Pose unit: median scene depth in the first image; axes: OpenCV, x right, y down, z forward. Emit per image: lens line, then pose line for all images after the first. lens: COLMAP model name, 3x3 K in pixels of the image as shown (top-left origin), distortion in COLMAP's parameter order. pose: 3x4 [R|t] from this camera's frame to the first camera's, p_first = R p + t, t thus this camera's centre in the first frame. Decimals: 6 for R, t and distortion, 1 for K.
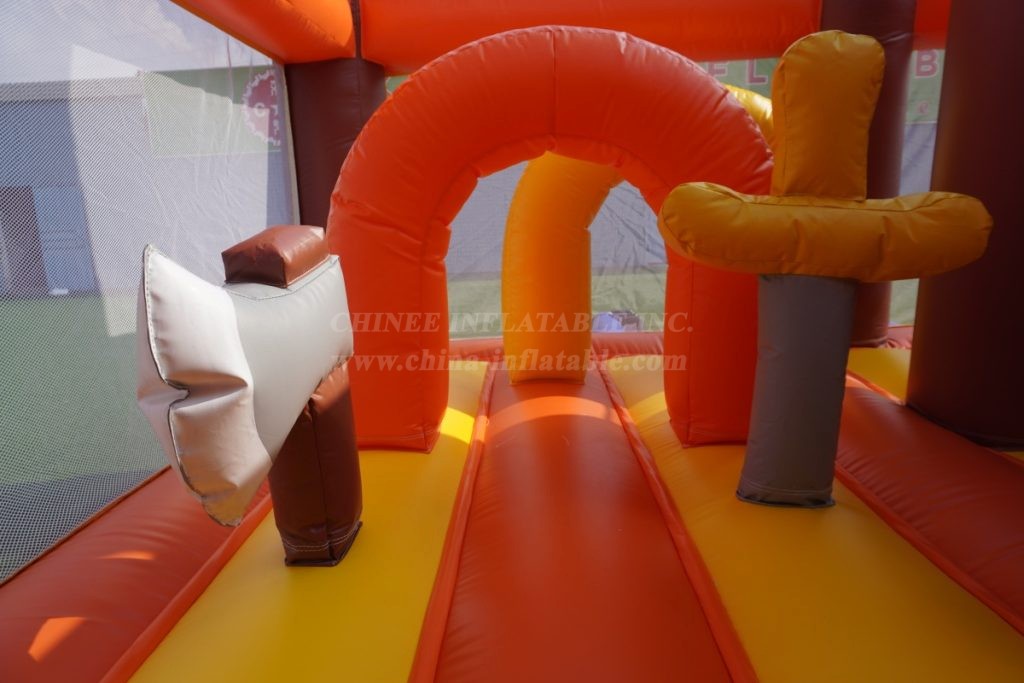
lens RADIAL K [[695.6, 0, 509.7], [0, 695.6, 342.7], [0, 0, 1]] dist [-0.027052, 0.021754]
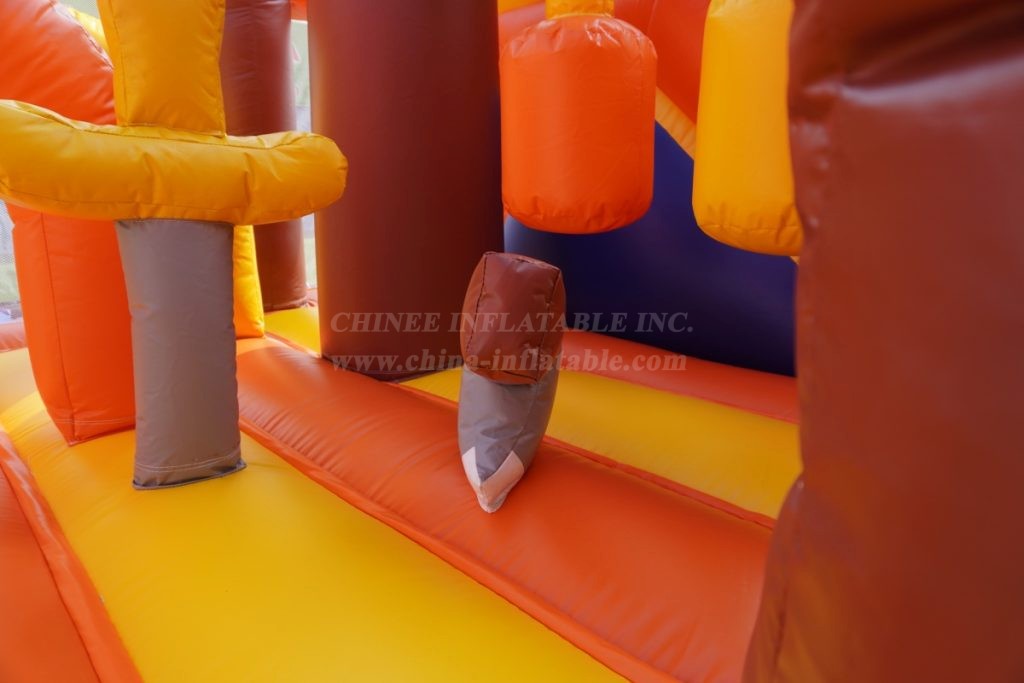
lens RADIAL K [[695.6, 0, 513.7], [0, 695.6, 341.1], [0, 0, 1]] dist [-0.027052, 0.021754]
pose [[0.721083, -0.132668, 0.680028, 0.118598], [0.115436, 0.990782, 0.070888, 0.041111], [-0.683164, 0.027383, 0.729751, 0.065307]]
